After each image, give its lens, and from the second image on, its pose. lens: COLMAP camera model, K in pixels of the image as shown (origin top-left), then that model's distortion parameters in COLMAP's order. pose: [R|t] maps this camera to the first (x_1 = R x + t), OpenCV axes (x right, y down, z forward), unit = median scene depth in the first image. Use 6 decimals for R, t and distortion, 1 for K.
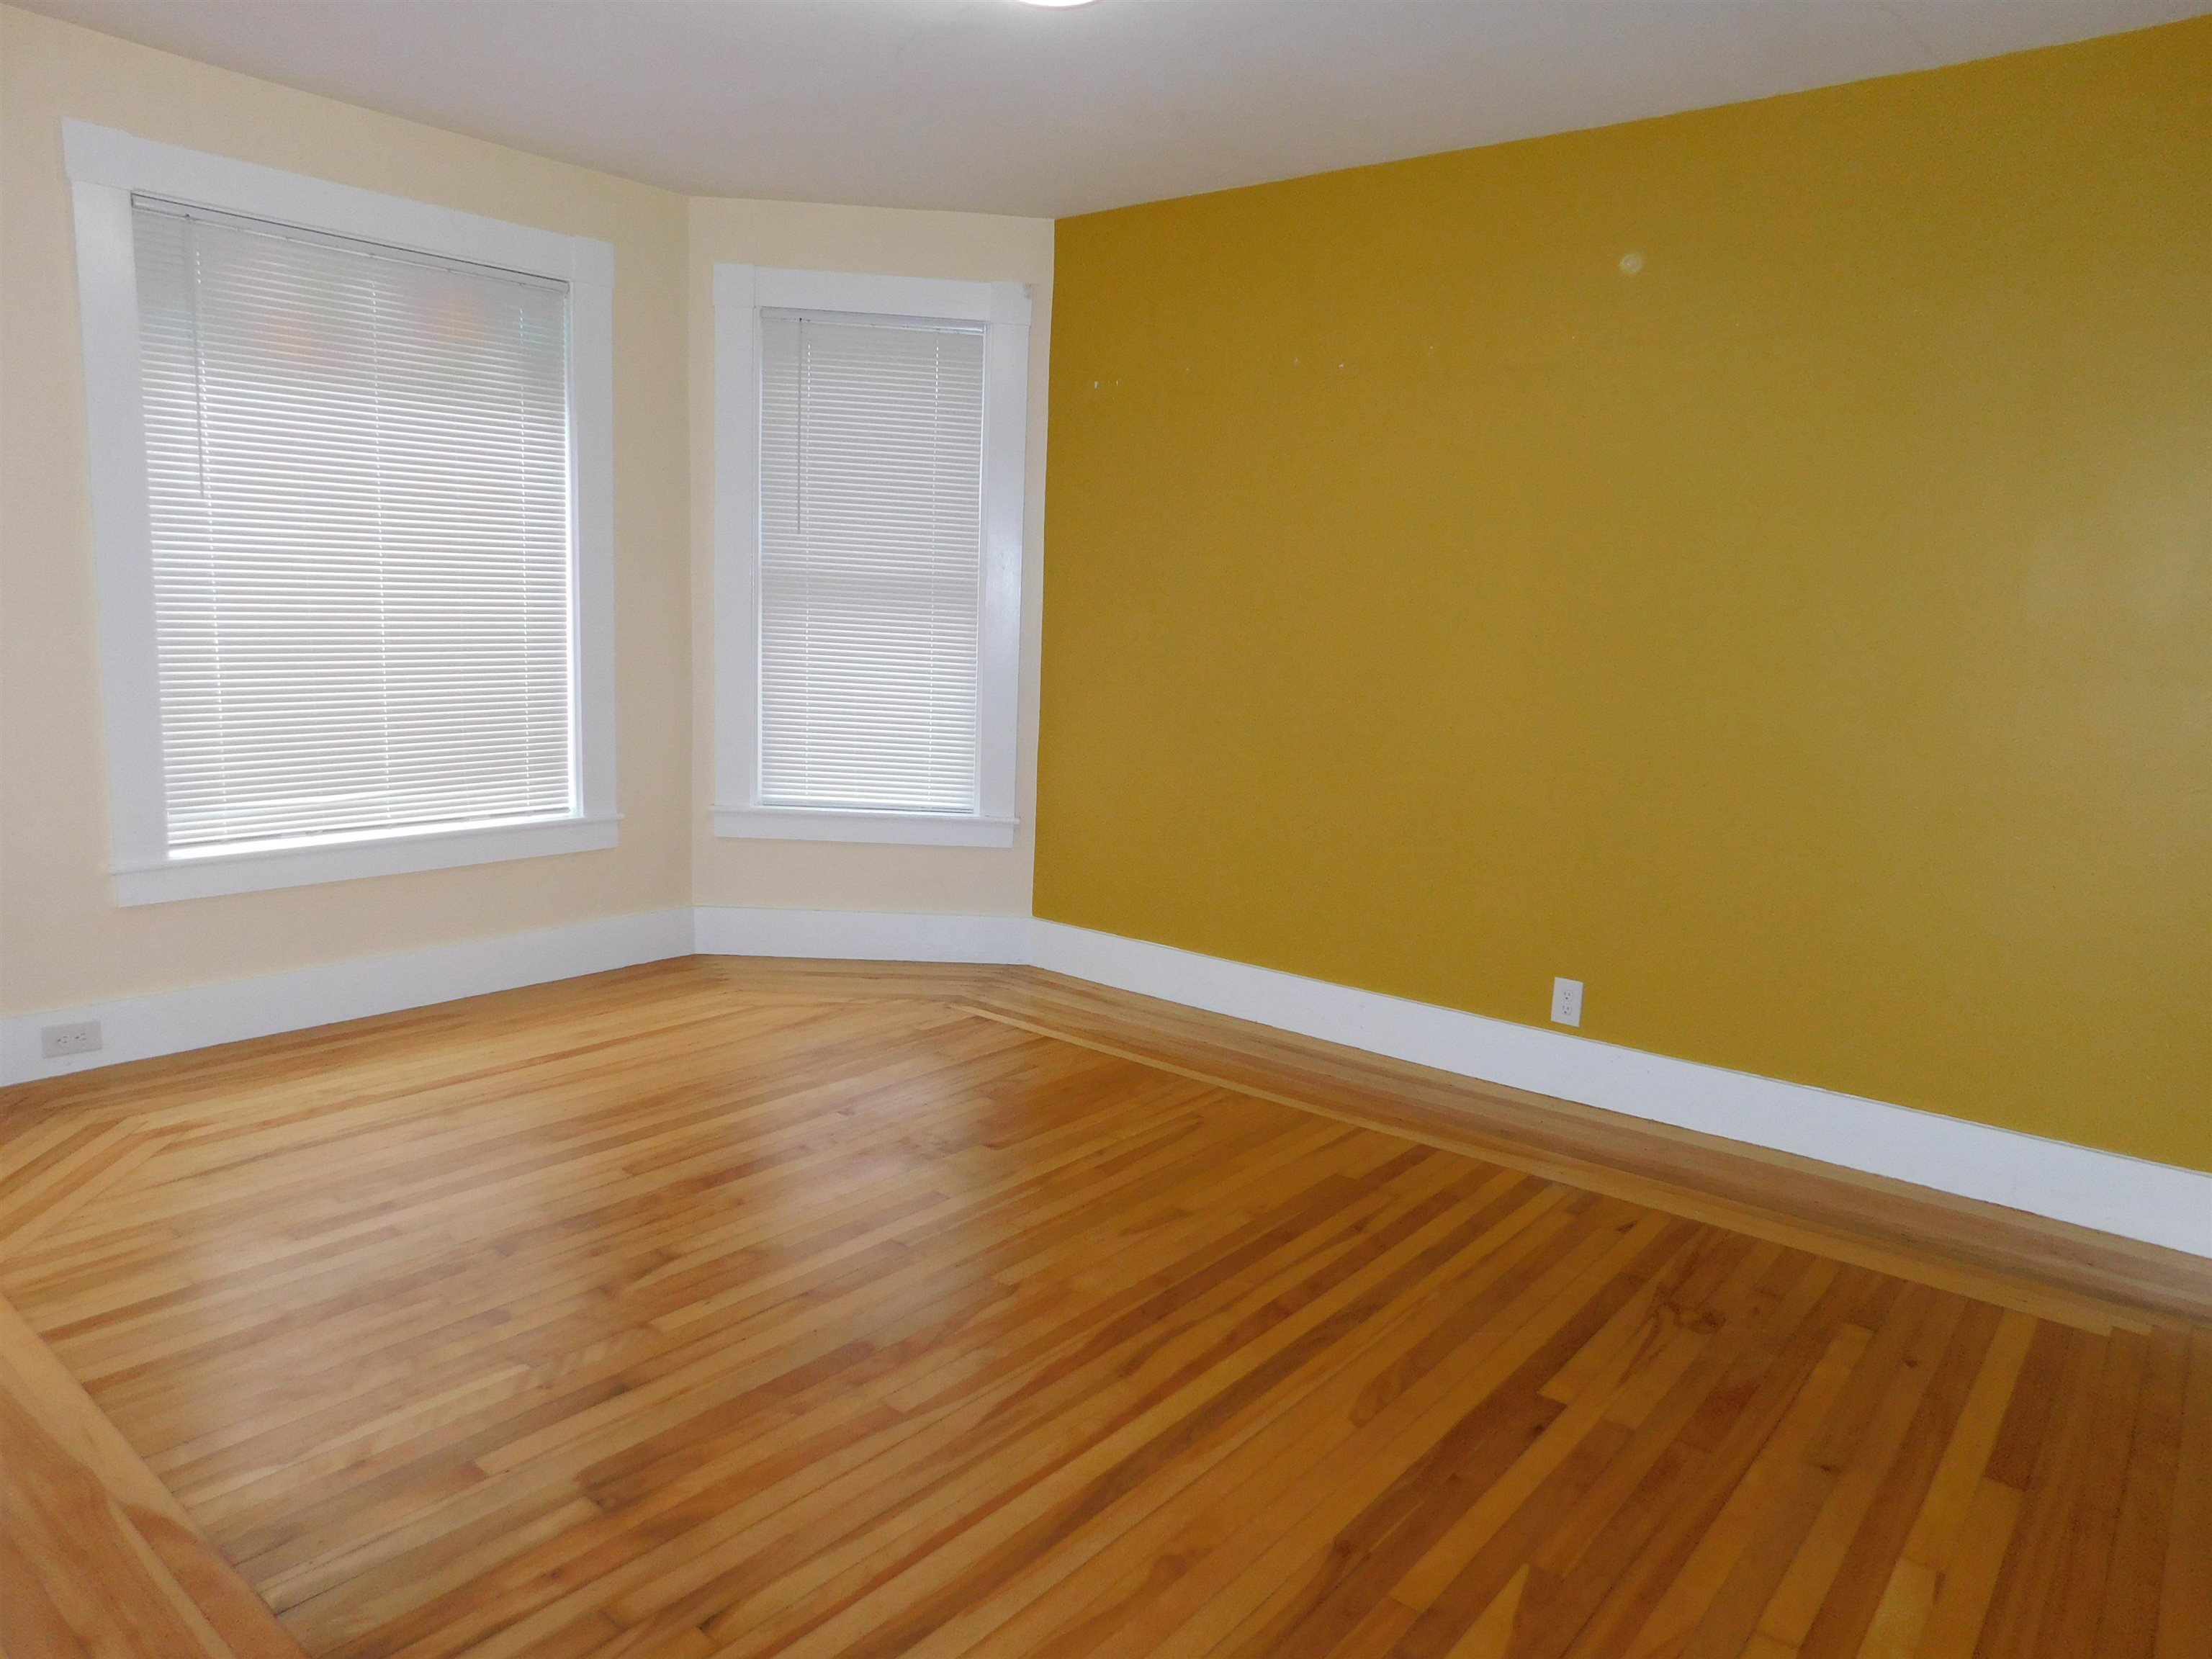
lens RADIAL K [[1504.2, 0, 1154.1], [0, 1504.2, 822.4], [0, 0, 1]] dist [0.003646, 0.003409]
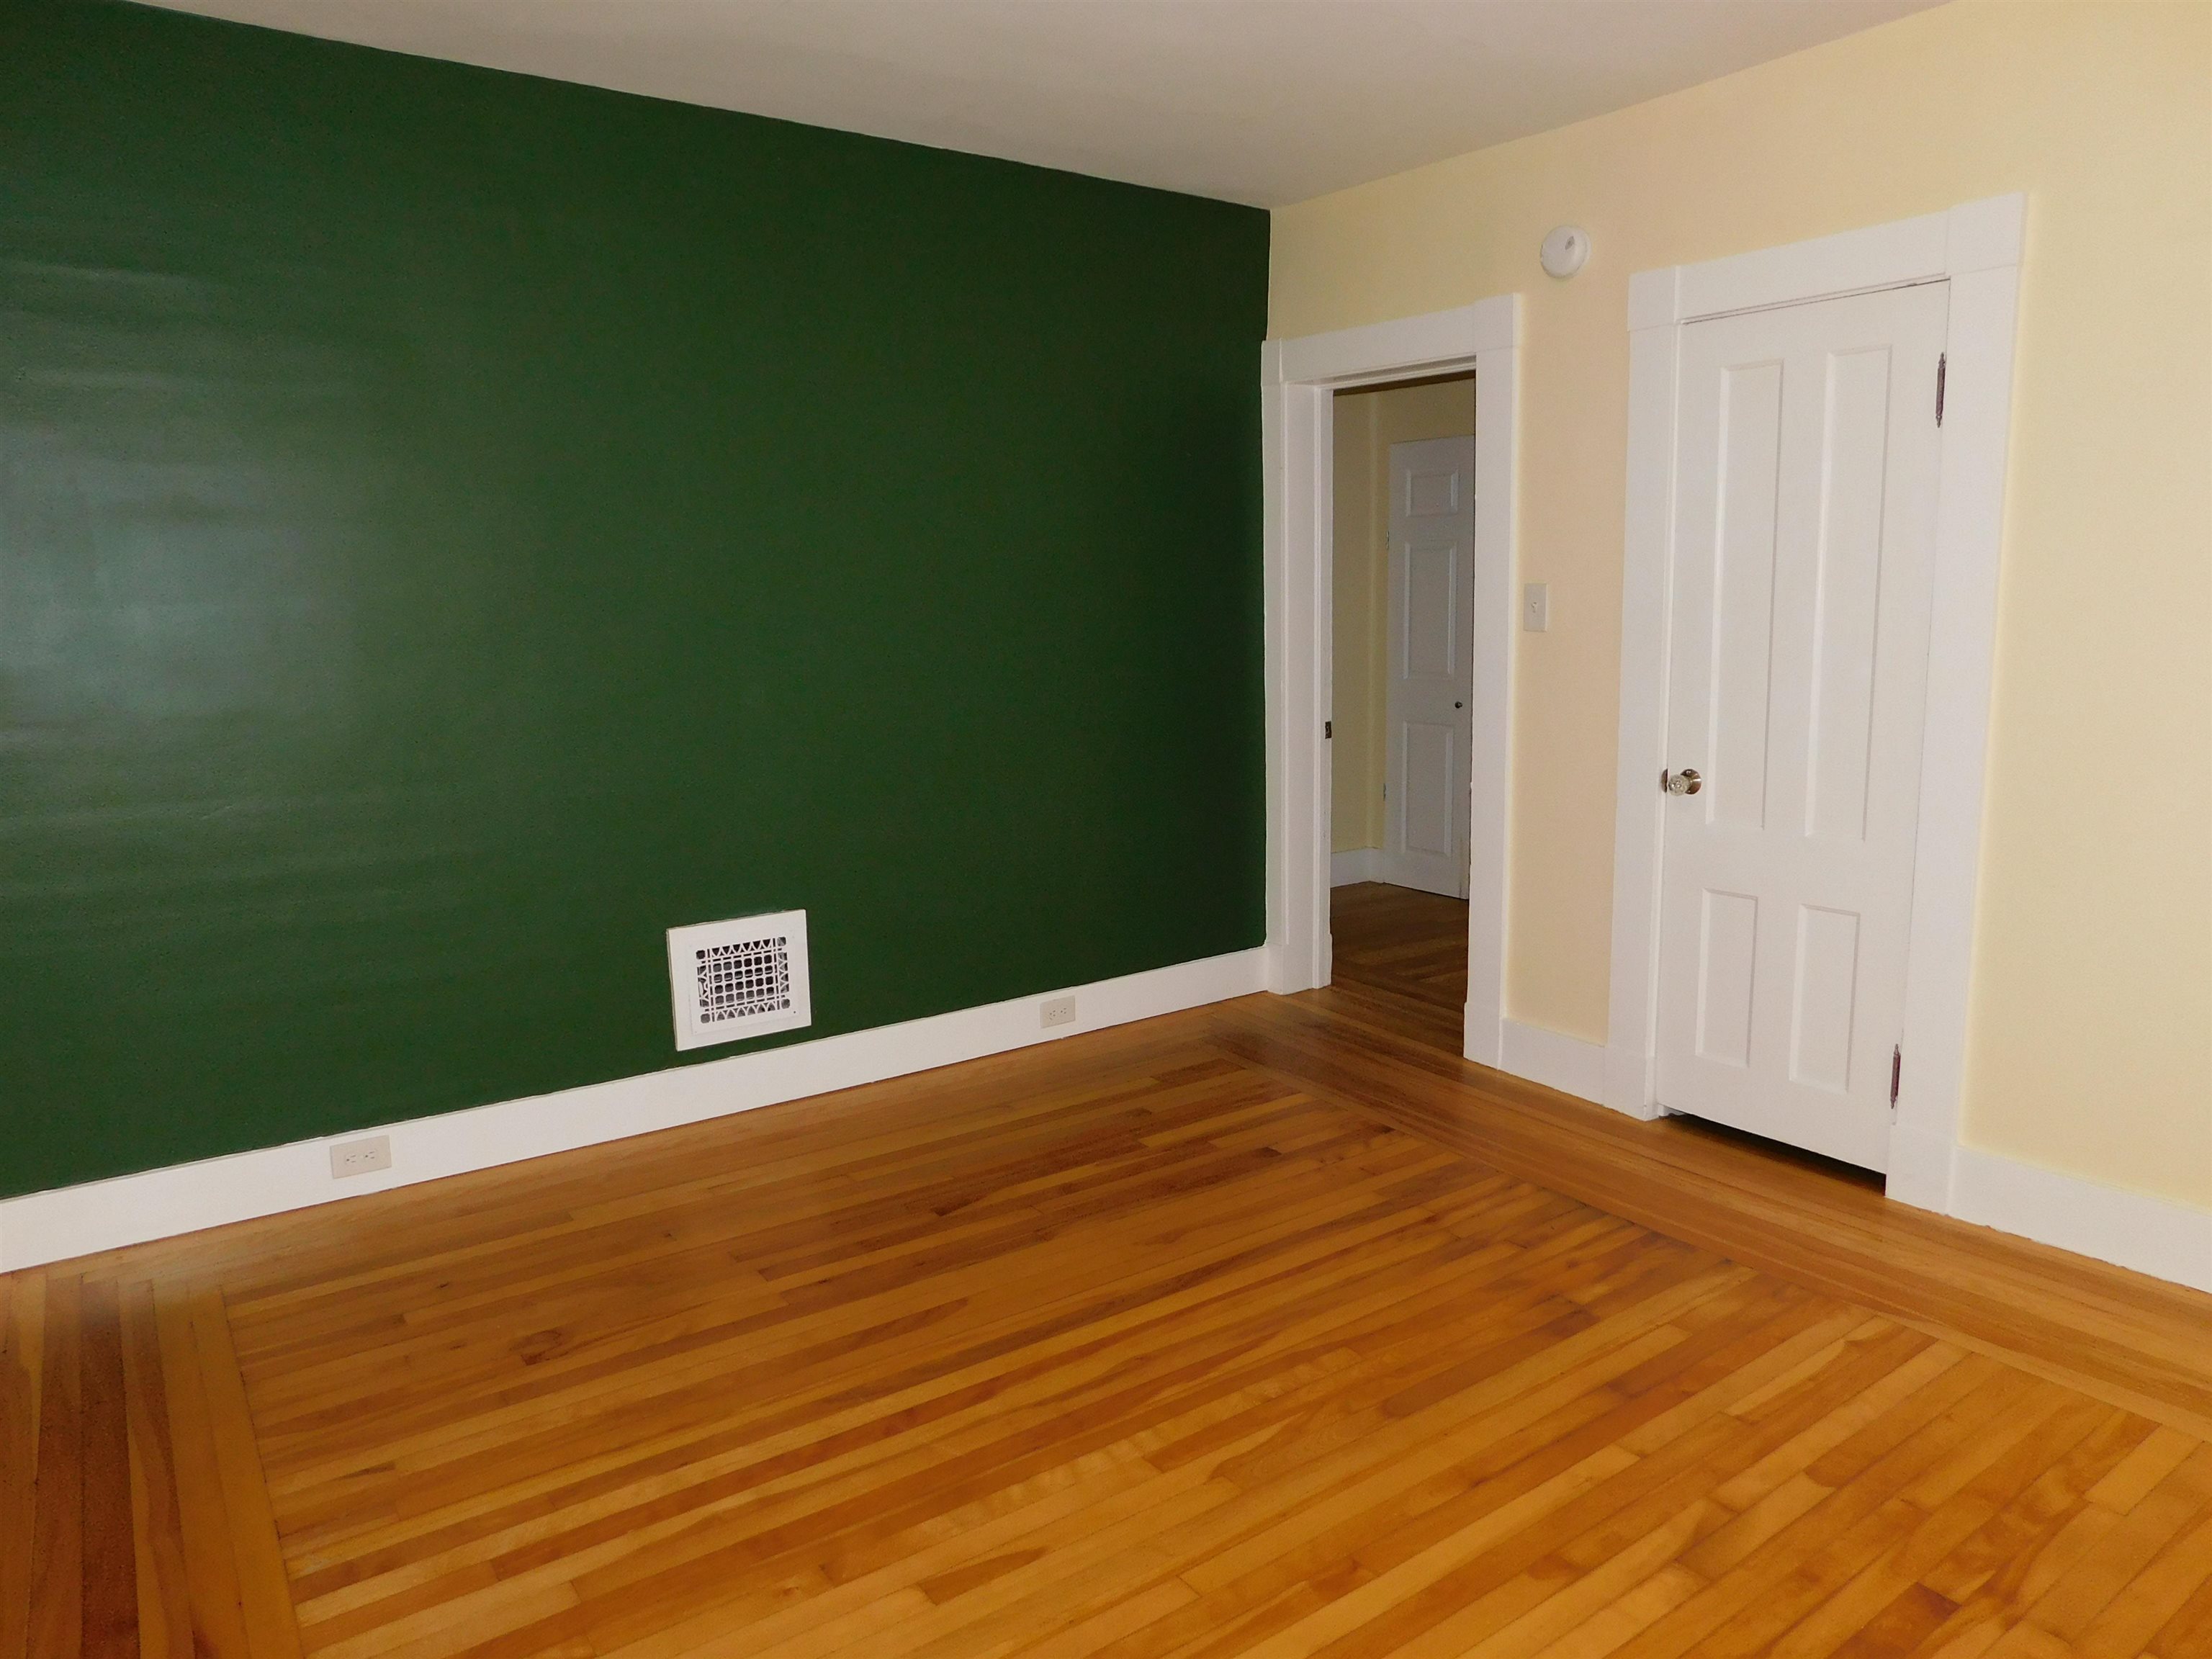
lens RADIAL K [[1459.0, 0, 1109.1], [0, 1459.0, 827.1], [0, 0, 1]] dist [-0.072269, 0.059143]
pose [[-0.959006, -0.068558, 0.274969, -0.146777], [0.024963, 0.946086, 0.322952, -0.178472], [-0.282285, 0.316577, -0.905590, 1.043493]]
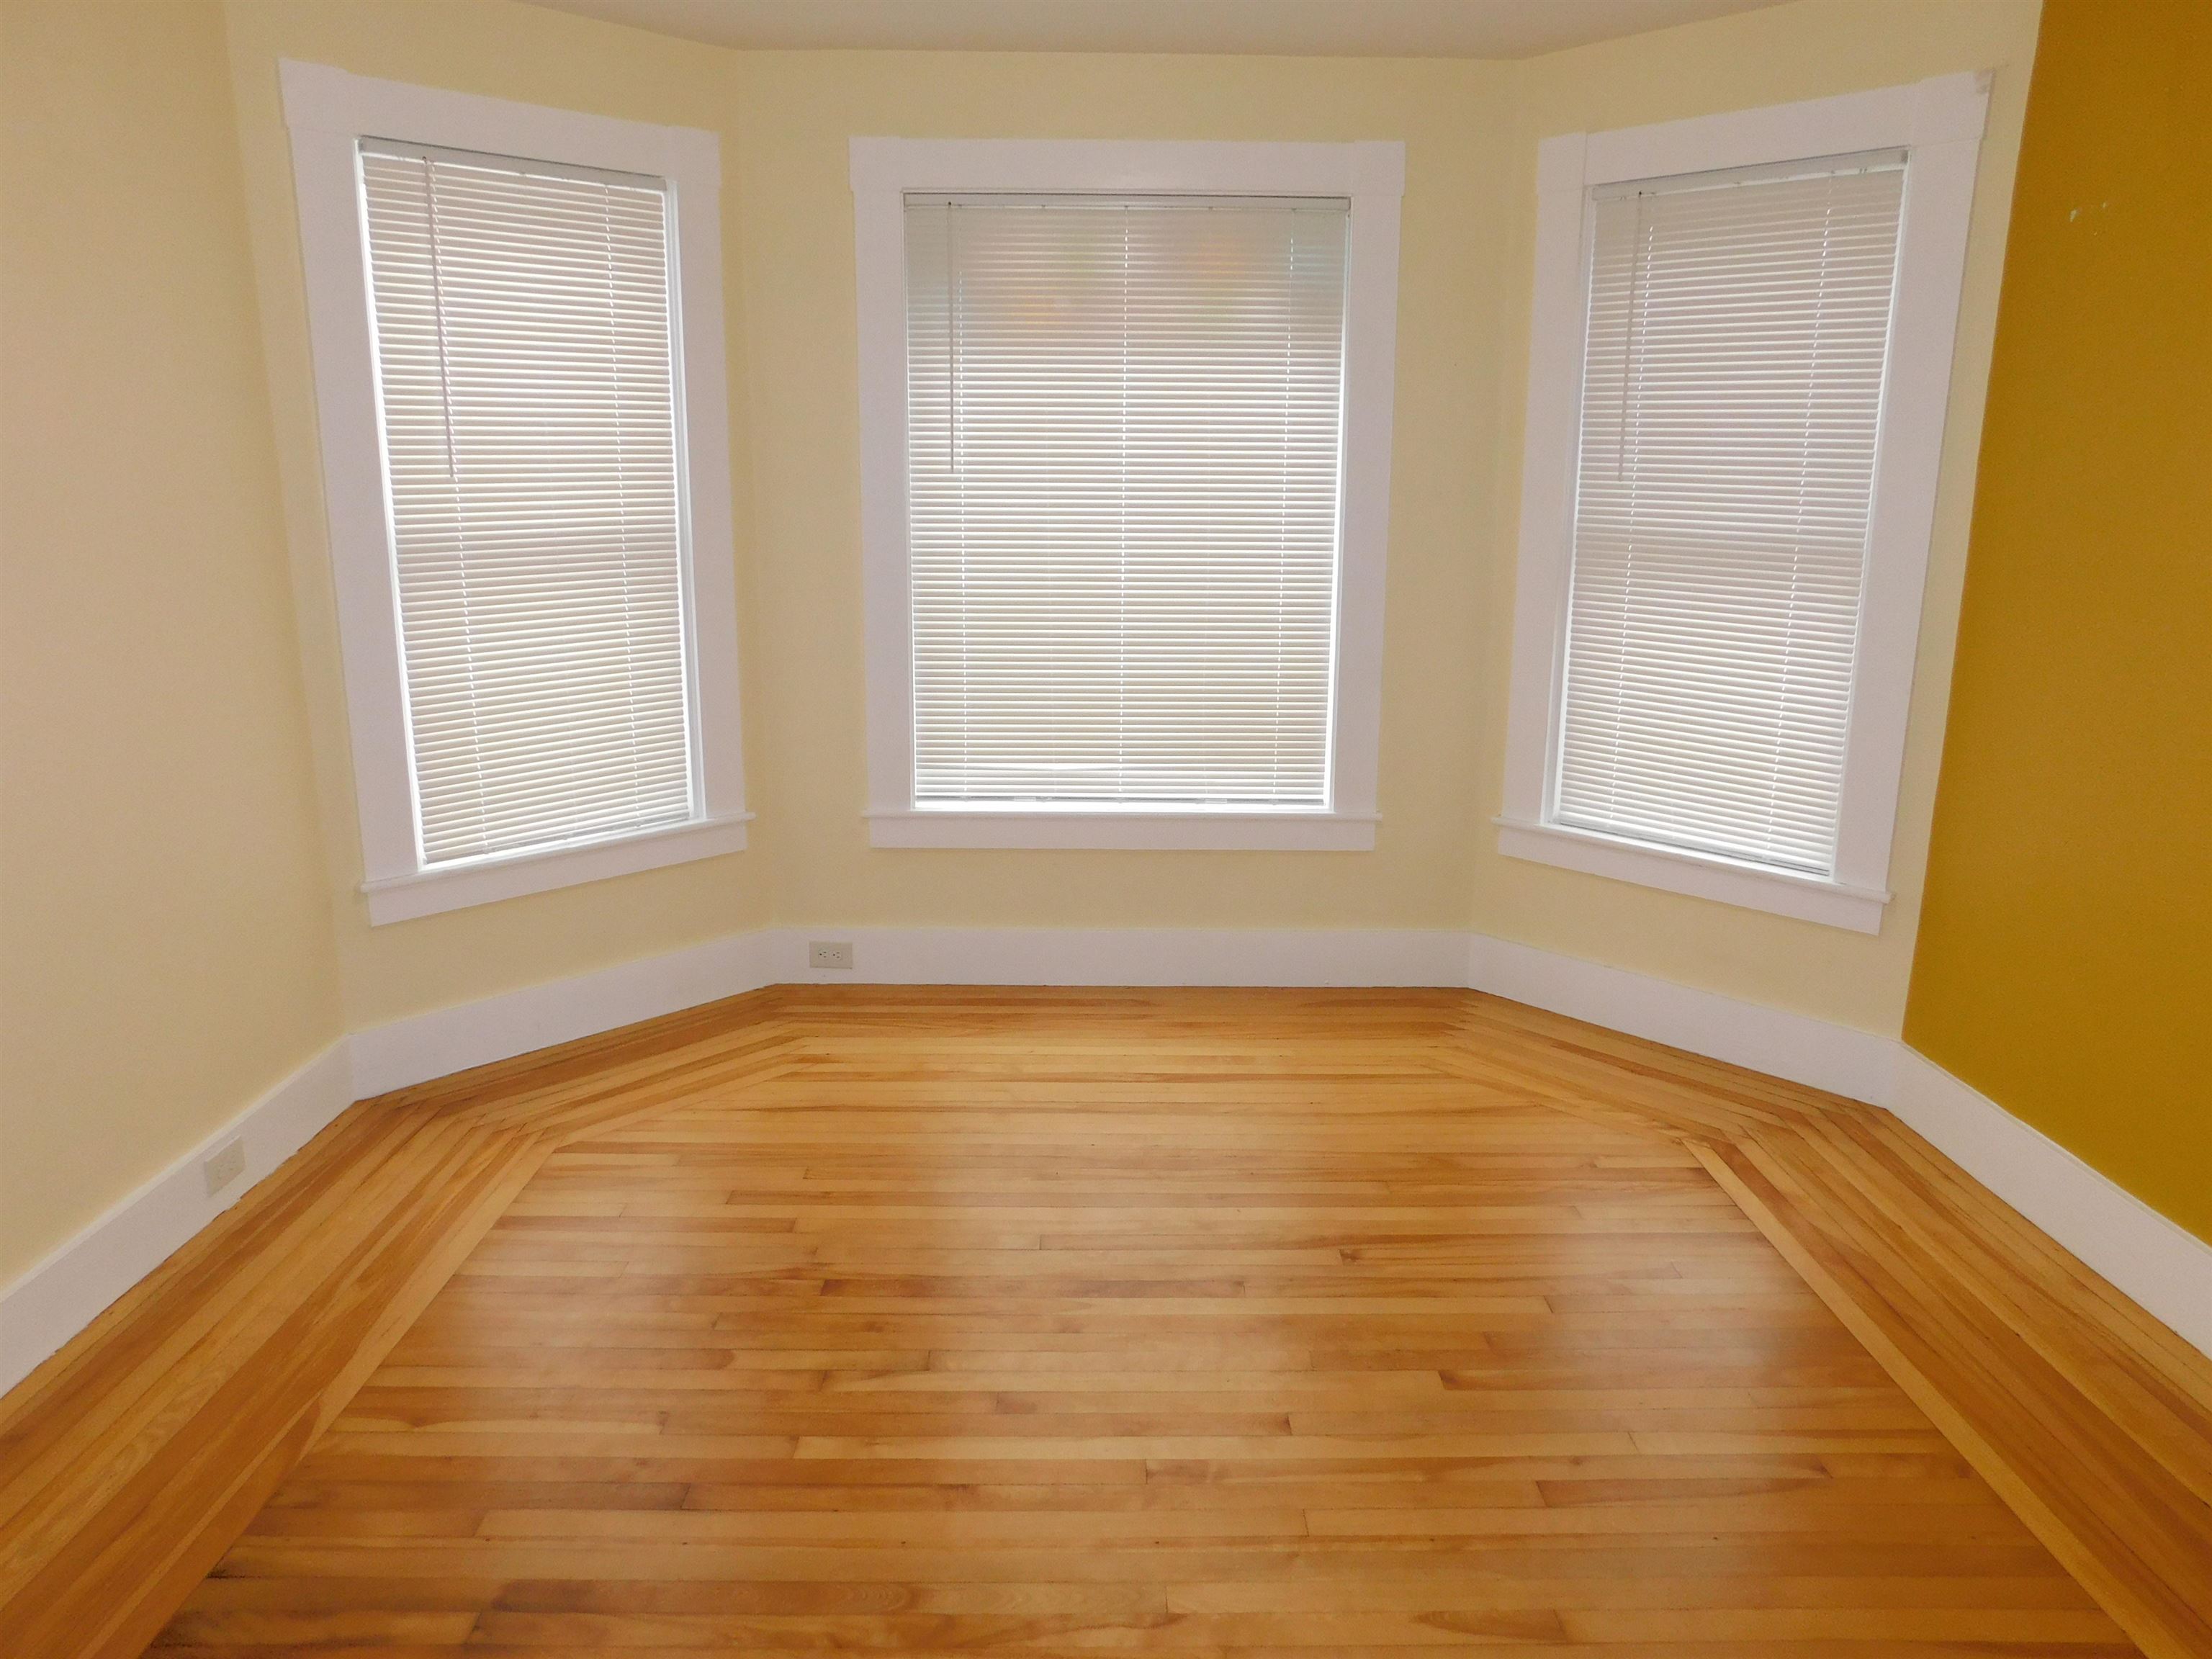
lens RADIAL K [[1502.2, 0, 1101.2], [0, 1502.2, 834.6], [0, 0, 1]] dist [-0.059905, 0.046402]
pose [[0.625663, 0.140911, -0.767261, 0.224043], [-0.105439, 0.989800, 0.095801, -0.064256], [0.772935, 0.020960, 0.634139, 0.355306]]
